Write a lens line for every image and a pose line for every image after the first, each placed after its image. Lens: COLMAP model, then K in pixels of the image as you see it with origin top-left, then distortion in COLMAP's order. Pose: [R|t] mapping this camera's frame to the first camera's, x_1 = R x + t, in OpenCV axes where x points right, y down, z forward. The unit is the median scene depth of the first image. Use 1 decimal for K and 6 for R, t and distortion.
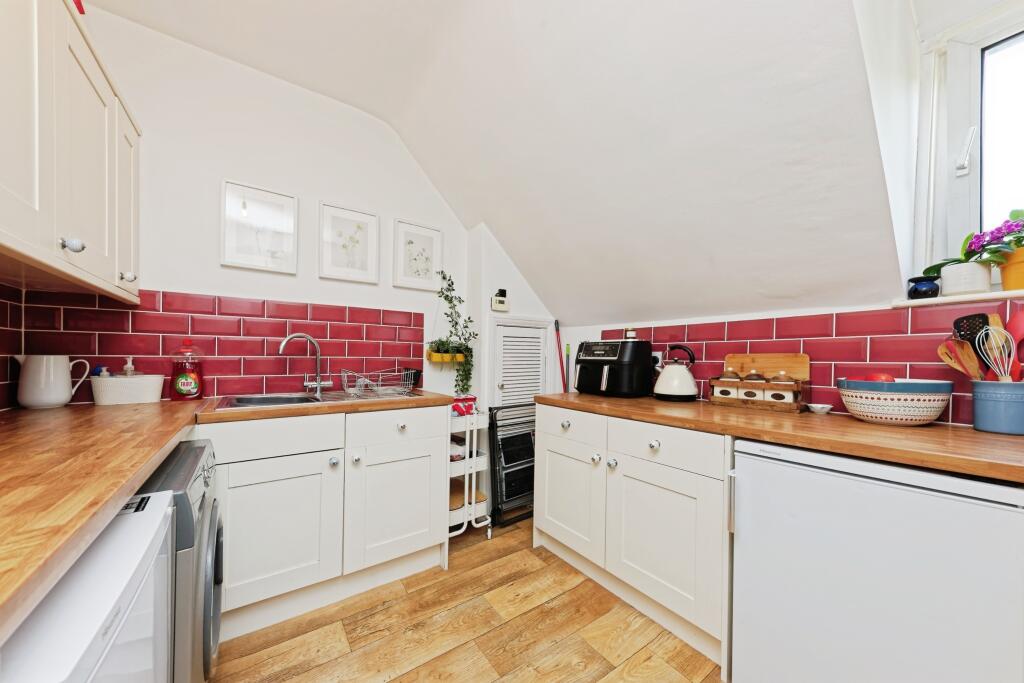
lens RADIAL K [[359.5, 0, 493.6], [0, 359.5, 355.7], [0, 0, 1]] dist [0.018711, -0.000764]
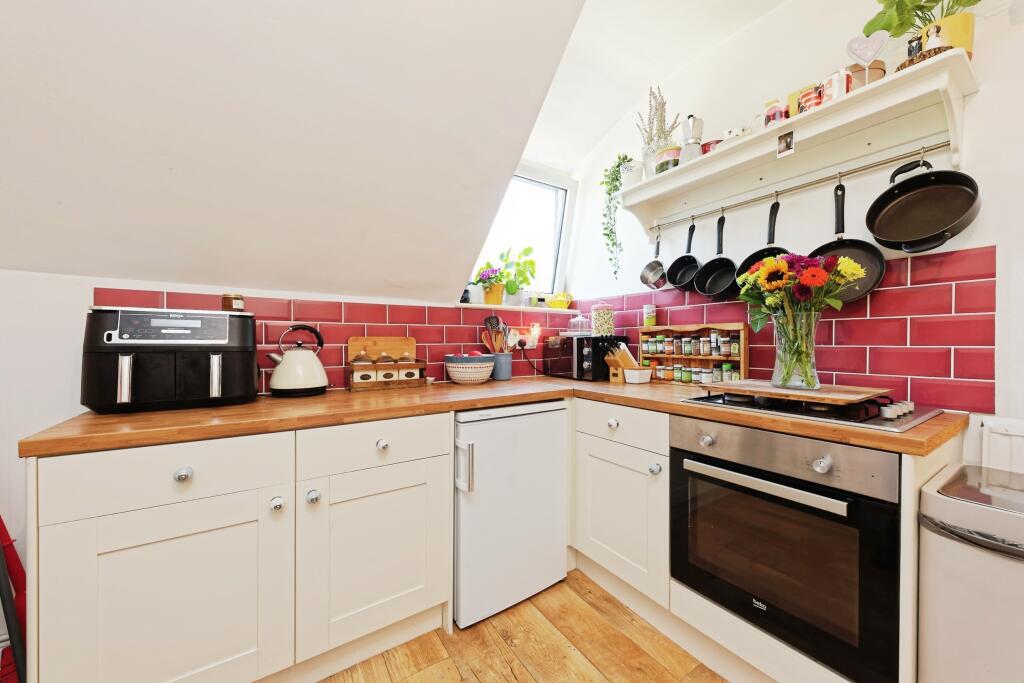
lens RADIAL K [[392.7, 0, 511.4], [0, 392.7, 349.5], [0, 0, 1]] dist [0.017948, 0.000197]
pose [[-0.019548, -0.024899, 0.999499, -0.373323], [-0.004934, 0.999680, 0.024807, 0.000919], [-0.999797, -0.004446, -0.019665, 0.573913]]
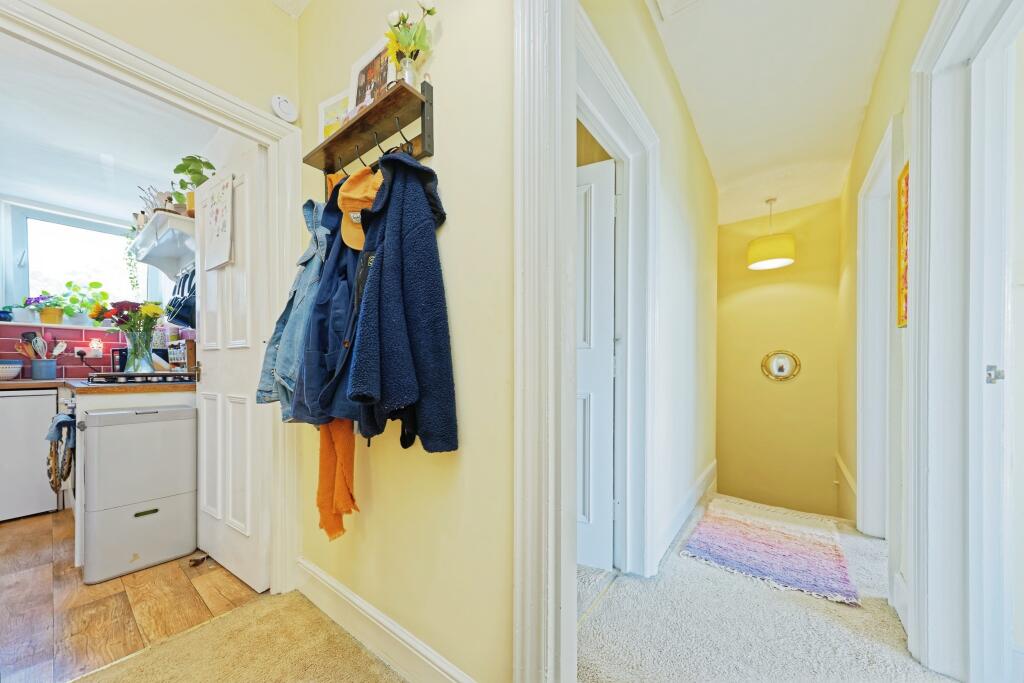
lens RADIAL K [[359.5, 0, 502.2], [0, 359.5, 377.9], [0, 0, 1]] dist [0.018711, -0.000764]
pose [[-0.308889, -0.030307, 0.950615, -1.161878], [-0.005626, 0.999533, 0.030038, 0.058138], [-0.951082, 0.003931, -0.308915, -0.699111]]
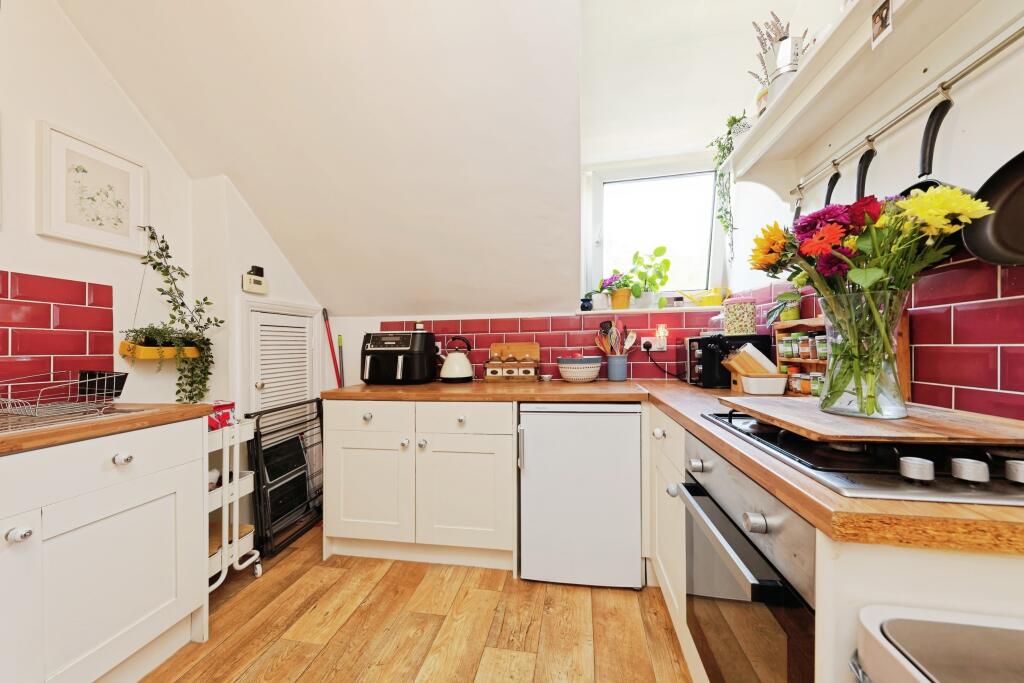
lens RADIAL K [[359.5, 0, 510.1], [0, 359.5, 346.8], [0, 0, 1]] dist [0.018711, -0.000764]
pose [[0.695842, -0.016193, 0.718012, -0.241293], [0.017373, 0.999833, 0.005712, 0.001585], [-0.717985, 0.008500, 0.696007, 0.035638]]
